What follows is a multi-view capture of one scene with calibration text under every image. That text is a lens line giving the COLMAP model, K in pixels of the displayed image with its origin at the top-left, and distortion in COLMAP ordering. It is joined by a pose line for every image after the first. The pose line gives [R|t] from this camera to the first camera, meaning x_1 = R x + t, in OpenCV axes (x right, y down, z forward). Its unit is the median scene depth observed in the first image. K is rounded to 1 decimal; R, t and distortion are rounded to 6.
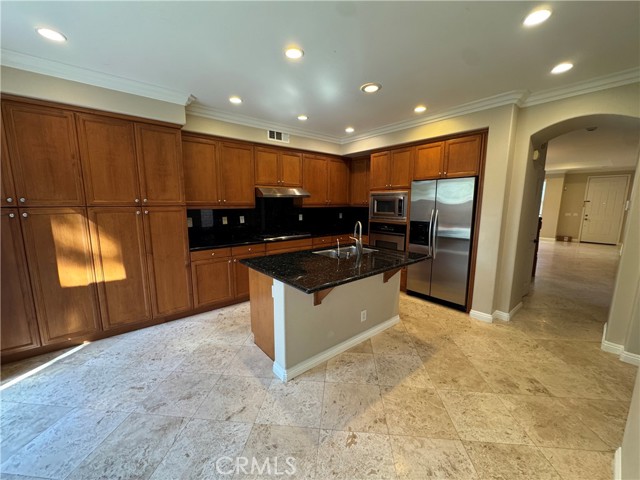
lens RADIAL K [[254.9, 0, 319.0], [0, 254.9, 240.2], [0, 0, 1]] dist [-0.003718, -0.000388]
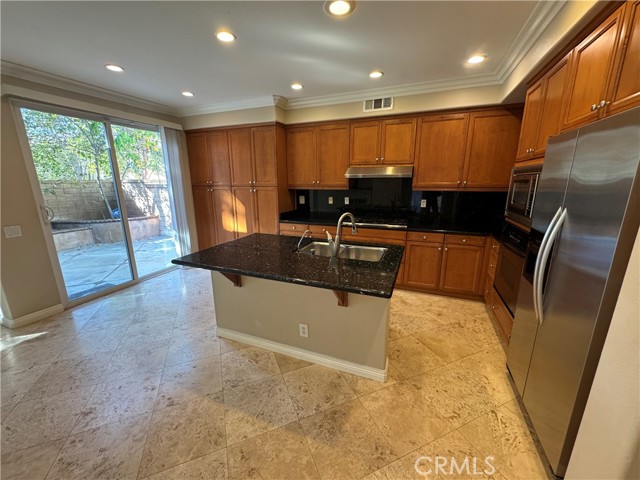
lens RADIAL K [[254.9, 0, 319.0], [0, 254.9, 240.2], [0, 0, 1]] dist [-0.003718, -0.000388]
pose [[0.469338, 0.194921, -0.861236, 0.741888], [-0.128790, 0.980013, 0.151618, -0.092503], [0.873576, 0.039759, 0.485061, 0.581477]]
